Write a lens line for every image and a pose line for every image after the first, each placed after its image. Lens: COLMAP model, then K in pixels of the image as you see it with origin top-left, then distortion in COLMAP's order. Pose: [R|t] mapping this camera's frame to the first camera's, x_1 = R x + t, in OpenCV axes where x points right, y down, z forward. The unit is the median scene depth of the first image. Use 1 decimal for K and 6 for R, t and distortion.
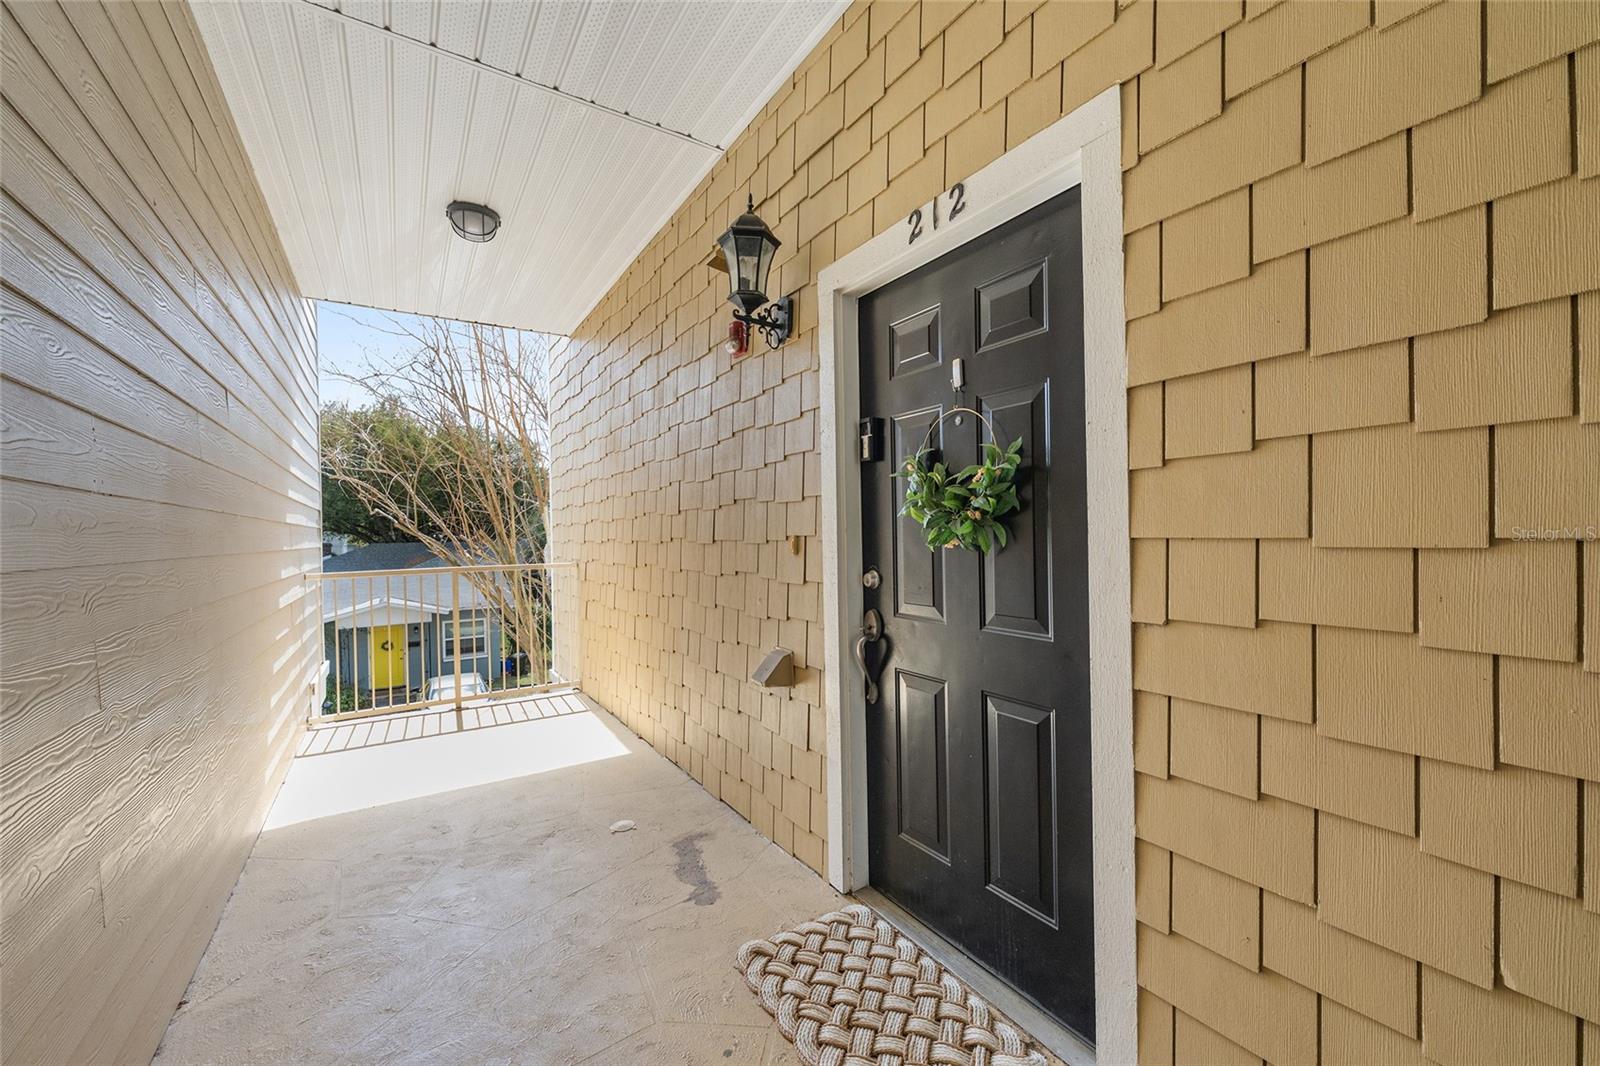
lens RADIAL K [[630.9, 0, 803.7], [0, 630.9, 536.2], [0, 0, 1]] dist [0.000009, 0.000251]
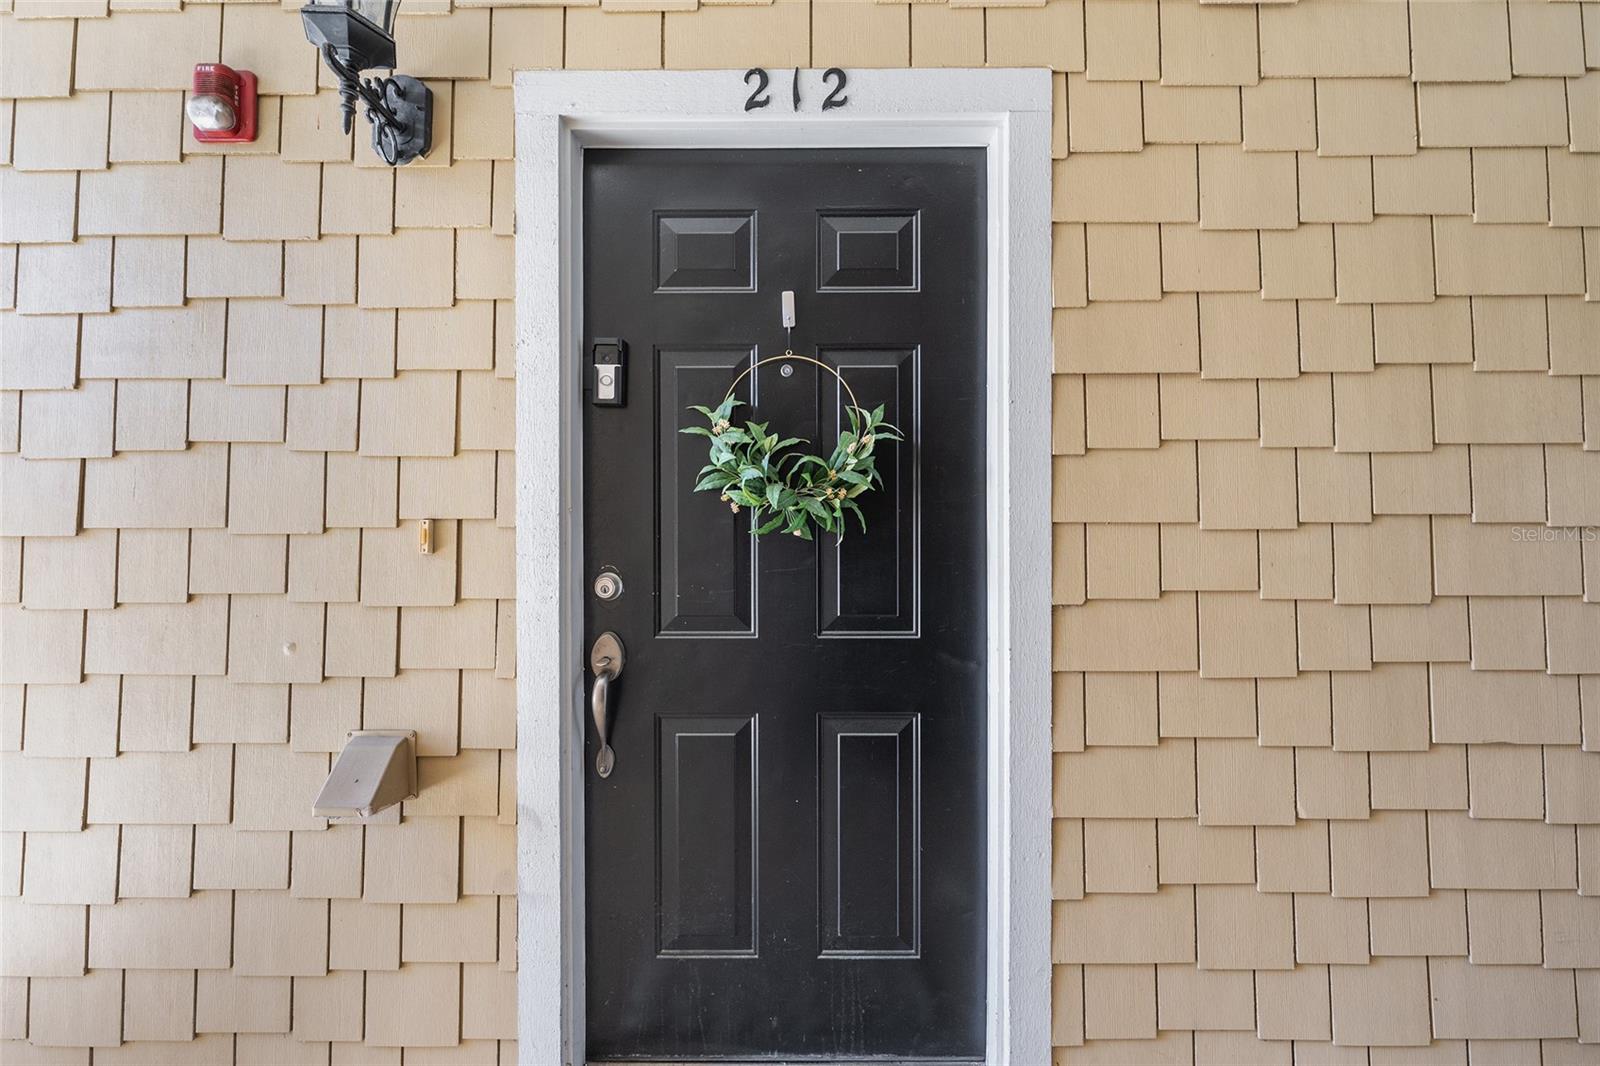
lens RADIAL K [[619.3, 0, 800.0], [0, 619.3, 512.2], [0, 0, 1]] dist [0.000104, -0.000038]
pose [[0.545116, 0.011607, 0.838281, -0.384223], [-0.000847, 0.999911, -0.013294, 0.000379], [-0.838360, 0.006537, 0.545077, 0.575937]]
